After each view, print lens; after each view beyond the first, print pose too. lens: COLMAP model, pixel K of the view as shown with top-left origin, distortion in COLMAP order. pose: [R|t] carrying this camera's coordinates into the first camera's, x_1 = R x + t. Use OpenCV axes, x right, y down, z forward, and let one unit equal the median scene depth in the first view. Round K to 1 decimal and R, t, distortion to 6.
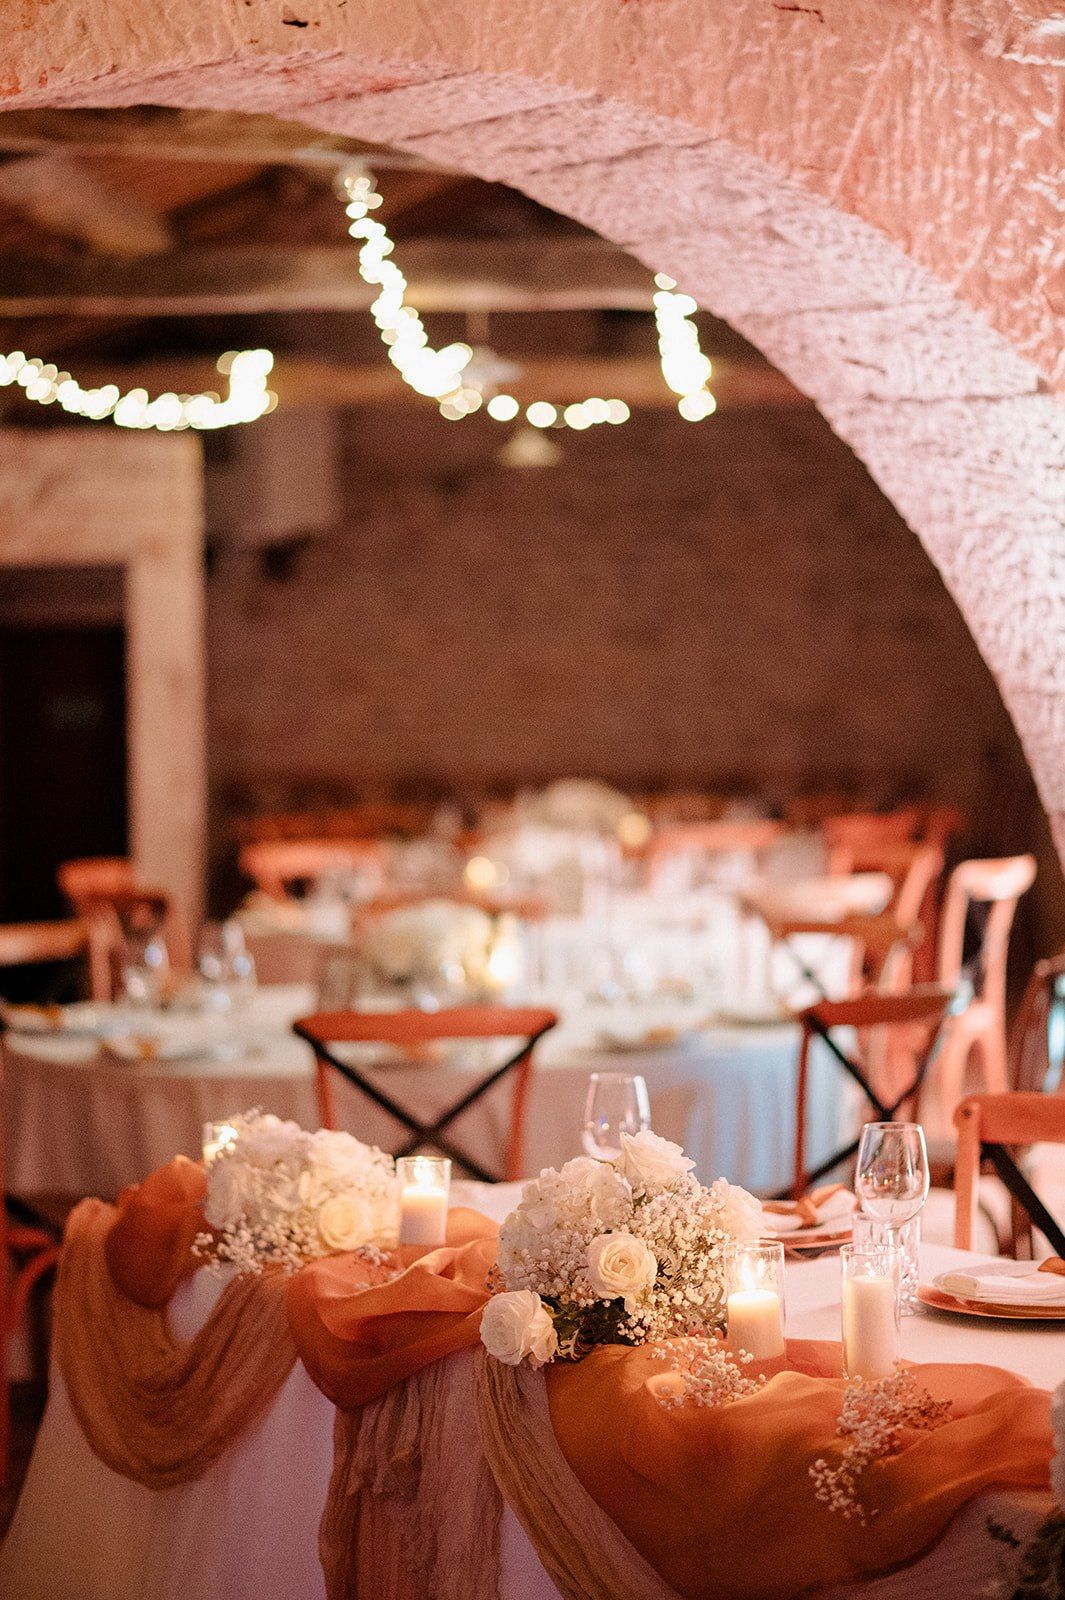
lens RADIAL K [[3936.3, 0, 532.5], [0, 3936.3, 800.0], [0, 0, 1]] dist [0.021362, 0.984710]
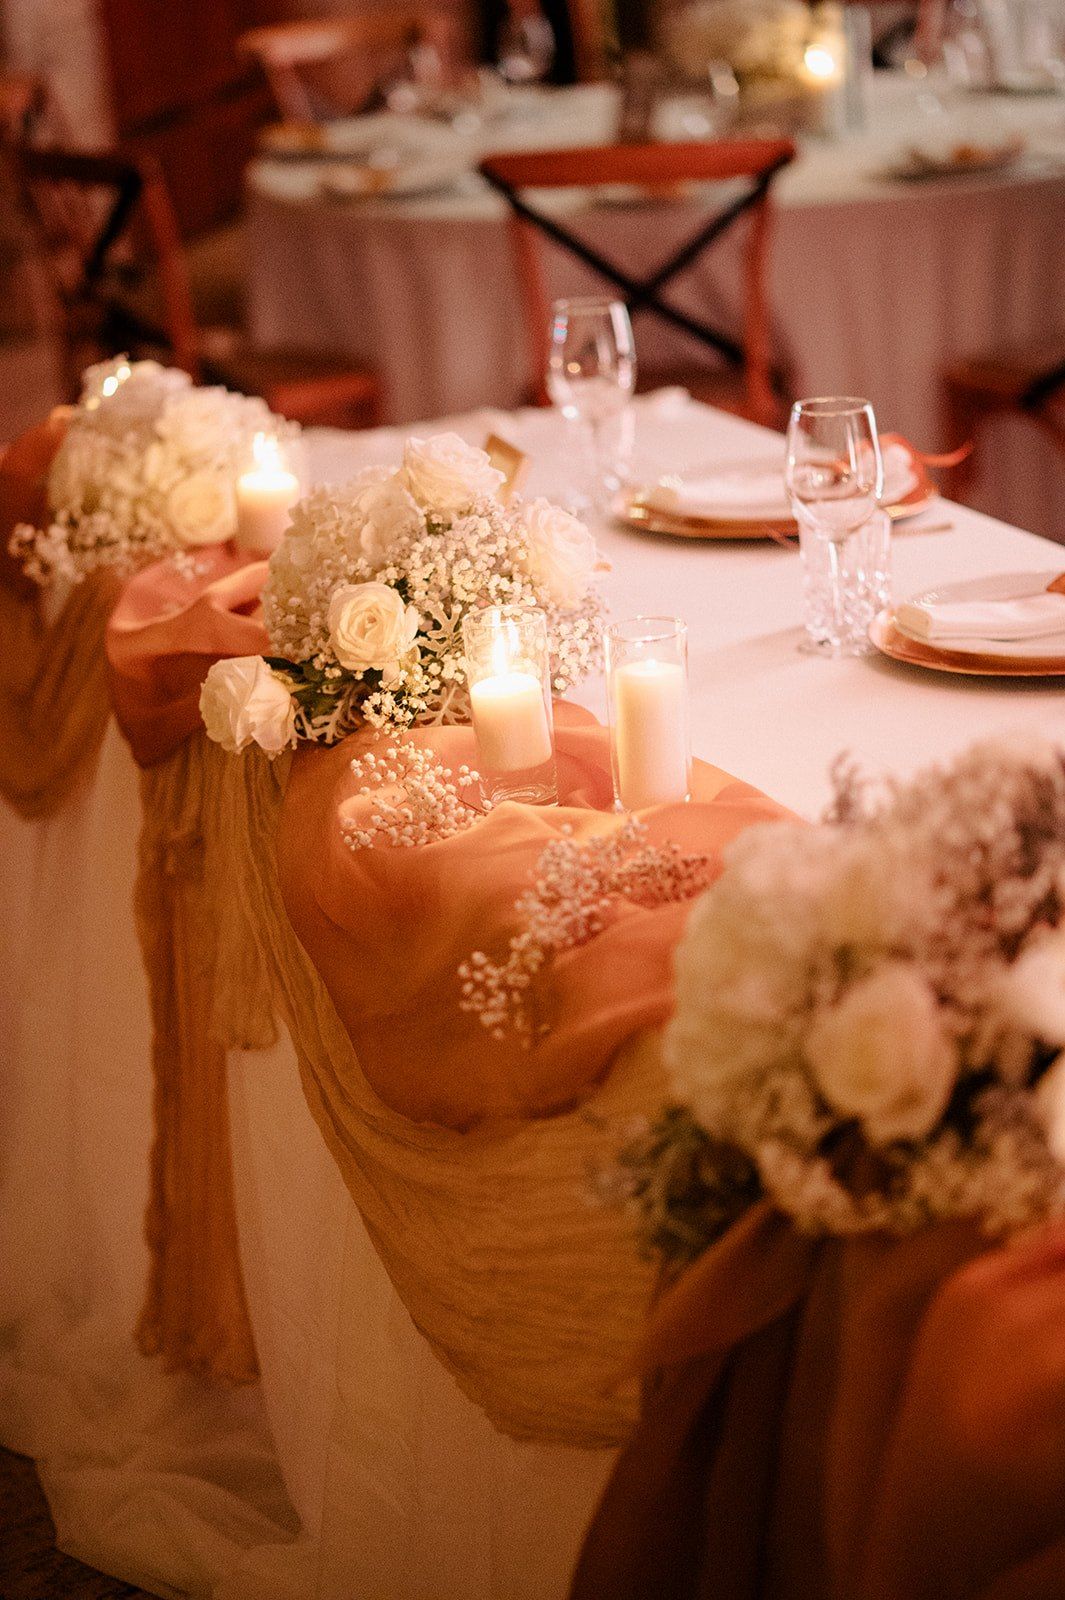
lens RADIAL K [[3685.1, 0, 532.5], [0, 3685.1, 800.0], [0, 0, 1]] dist [-0.037090, 0.335152]
pose [[0.968005, 0.025951, -0.249584, 0.225092], [0.044138, 0.961520, 0.271165, -0.038624], [0.247018, -0.273505, 0.929611, 0.341036]]
